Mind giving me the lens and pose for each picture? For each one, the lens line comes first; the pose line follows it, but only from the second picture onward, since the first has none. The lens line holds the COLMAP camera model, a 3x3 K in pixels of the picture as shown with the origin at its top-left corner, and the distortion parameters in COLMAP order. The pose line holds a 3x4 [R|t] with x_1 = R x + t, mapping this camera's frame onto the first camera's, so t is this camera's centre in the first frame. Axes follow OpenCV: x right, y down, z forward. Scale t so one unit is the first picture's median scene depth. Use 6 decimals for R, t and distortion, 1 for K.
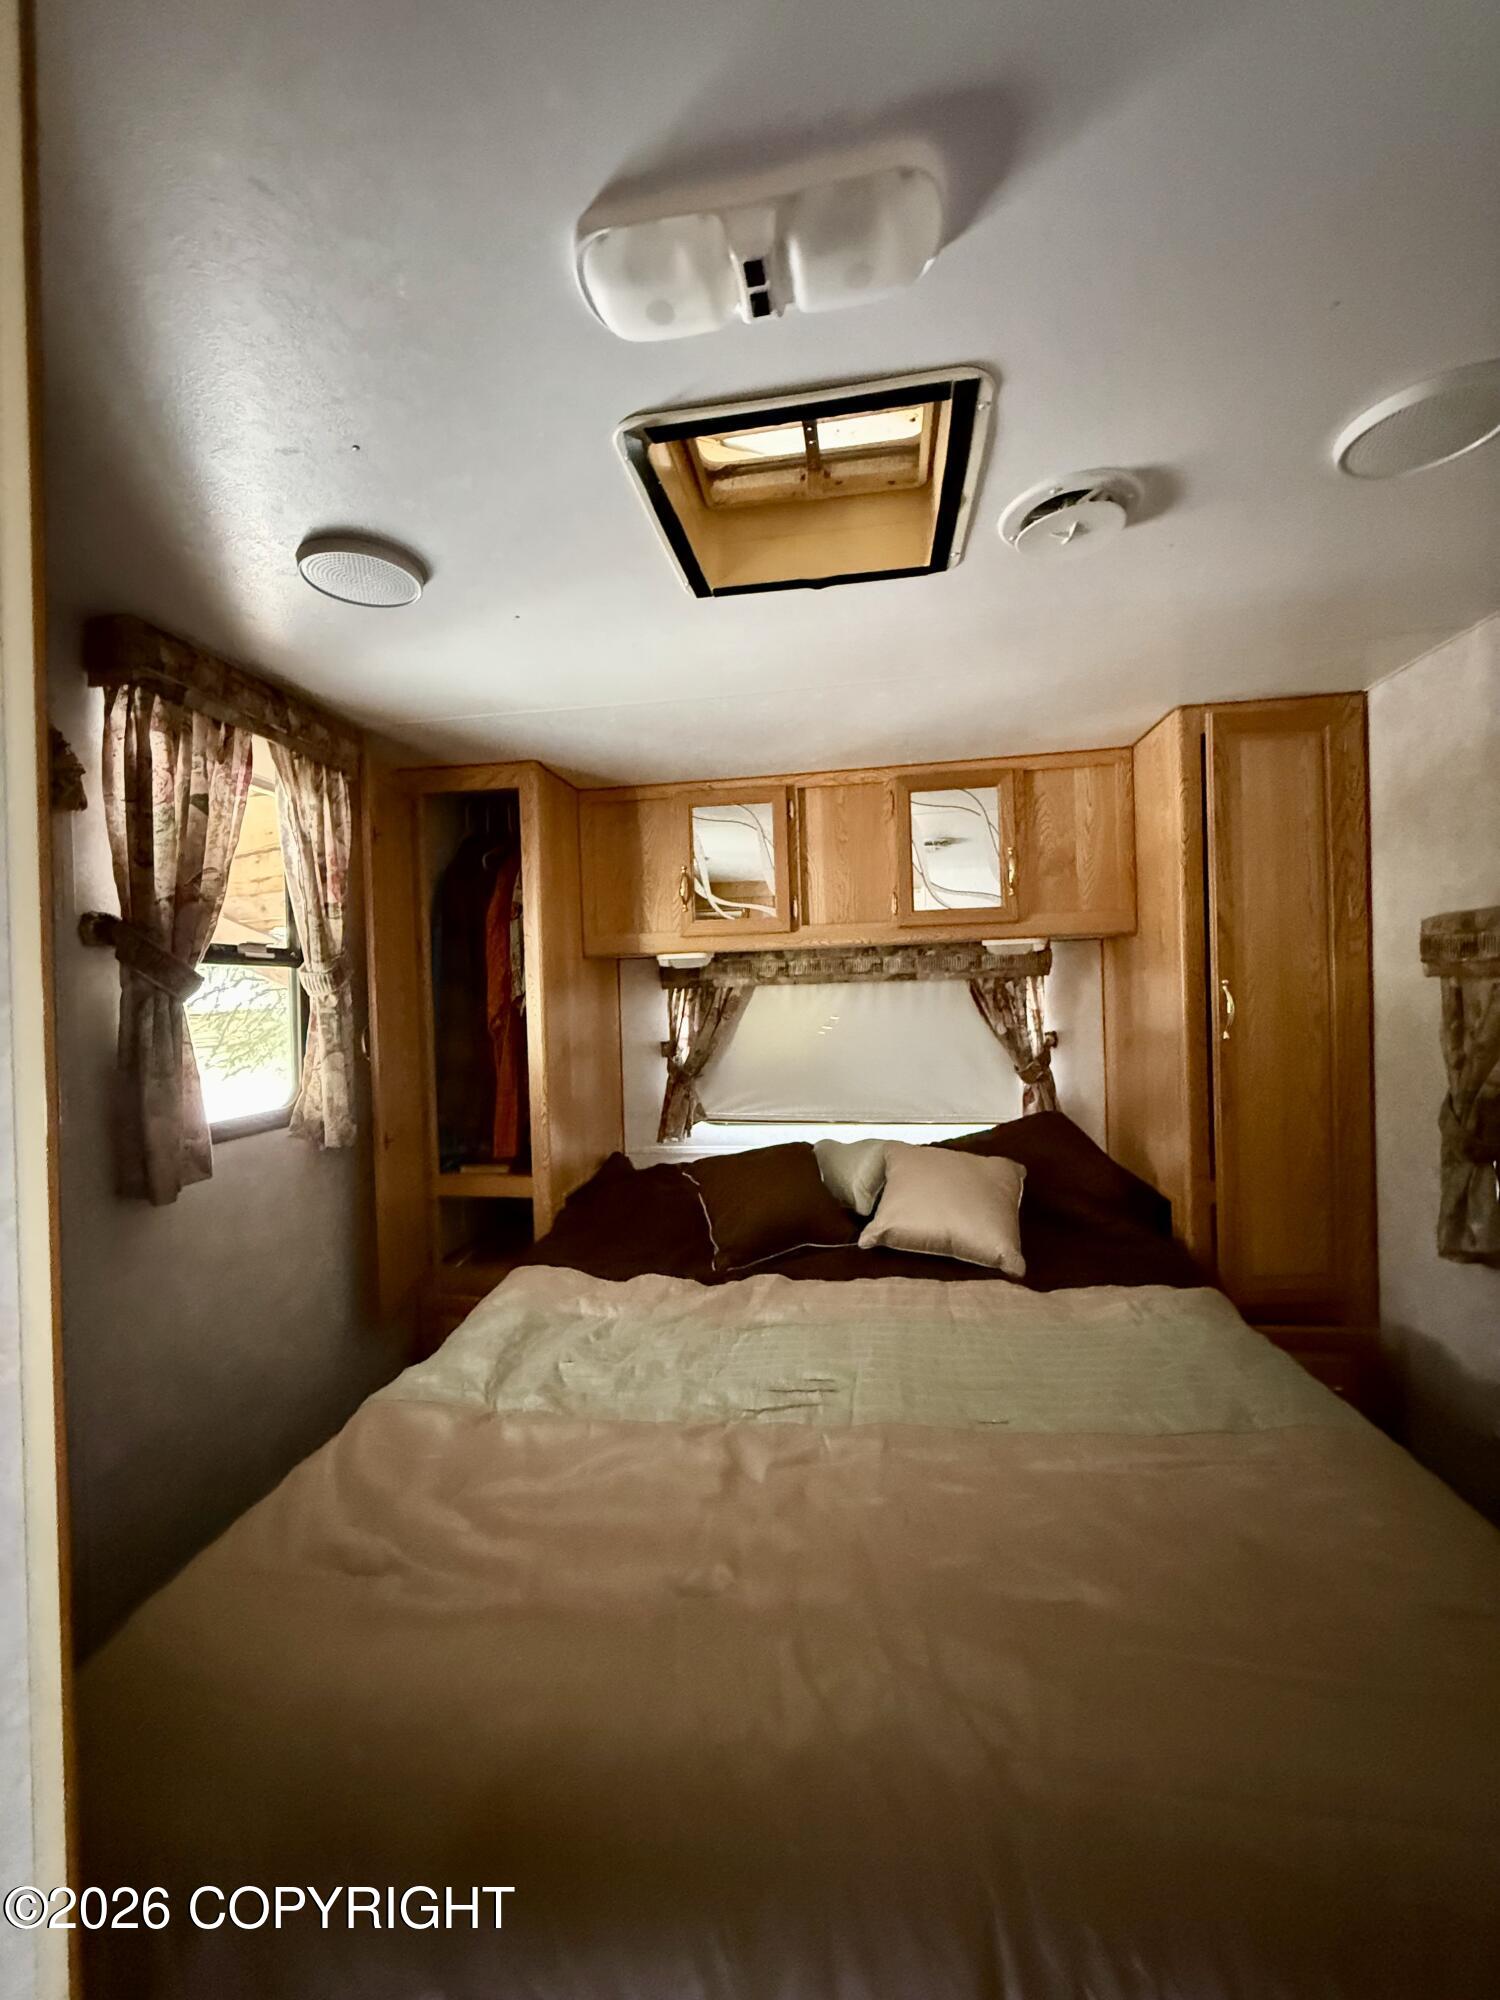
lens RADIAL K [[794.4, 0, 748.5], [0, 794.4, 993.5], [0, 0, 1]] dist [0.000617, 0.000276]
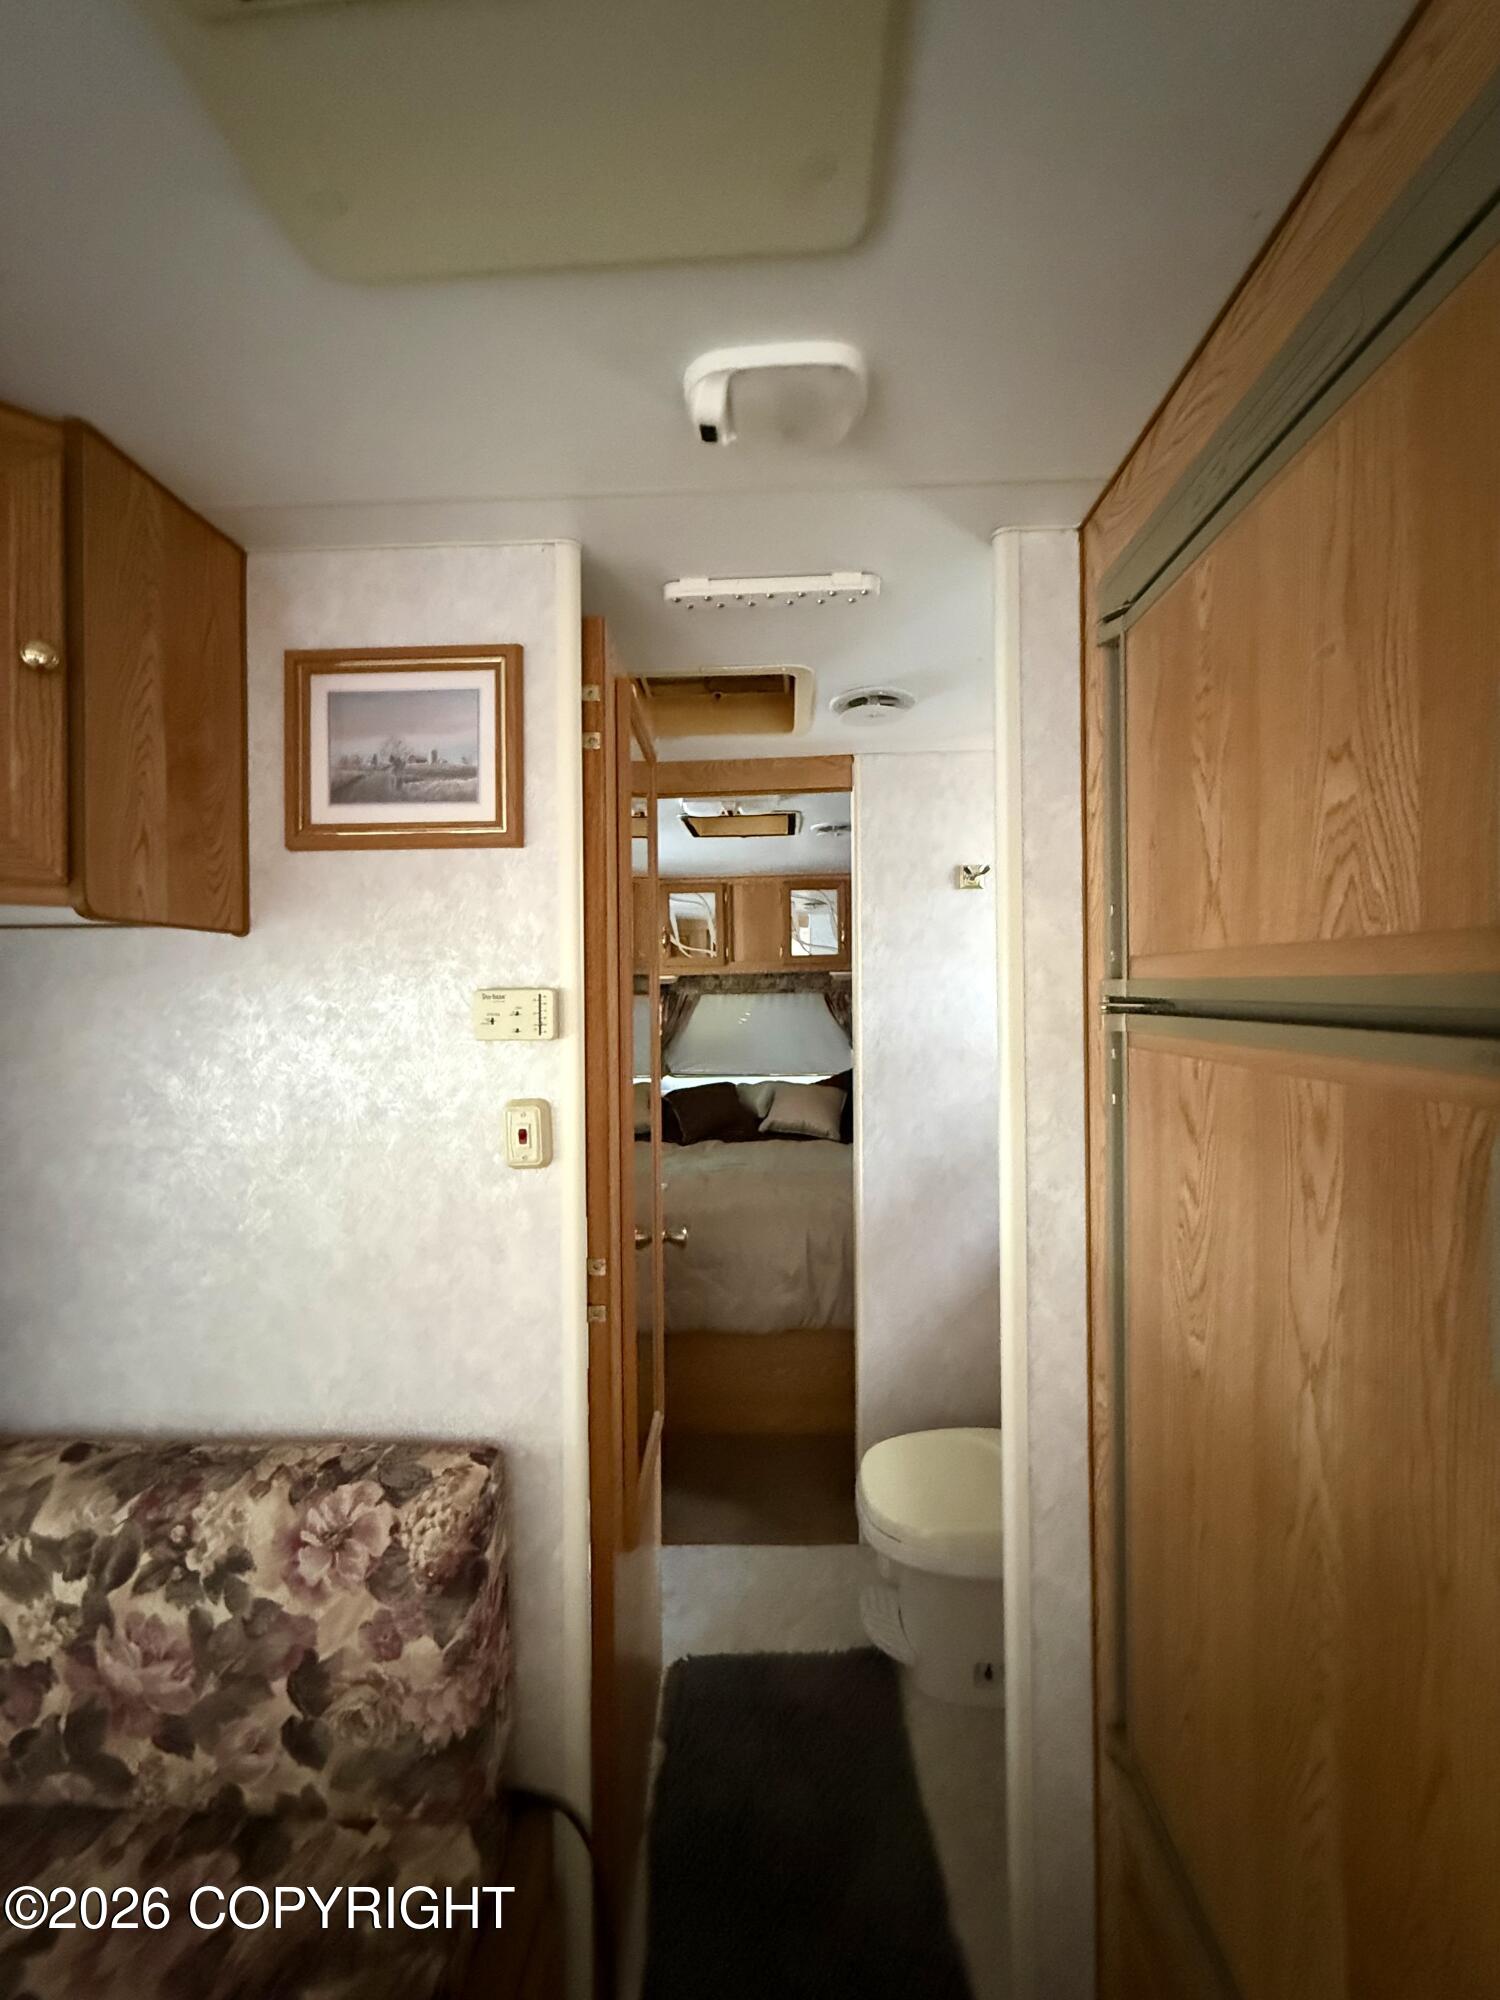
lens RADIAL K [[794.4, 0, 749.9], [0, 794.4, 996.4], [0, 0, 1]] dist [0.000617, 0.000276]
pose [[0.993884, 0.014482, 0.109472, -0.081579], [-0.014262, 0.999894, -0.002793, -0.003447], [-0.109501, 0.001215, 0.993986, -0.761925]]
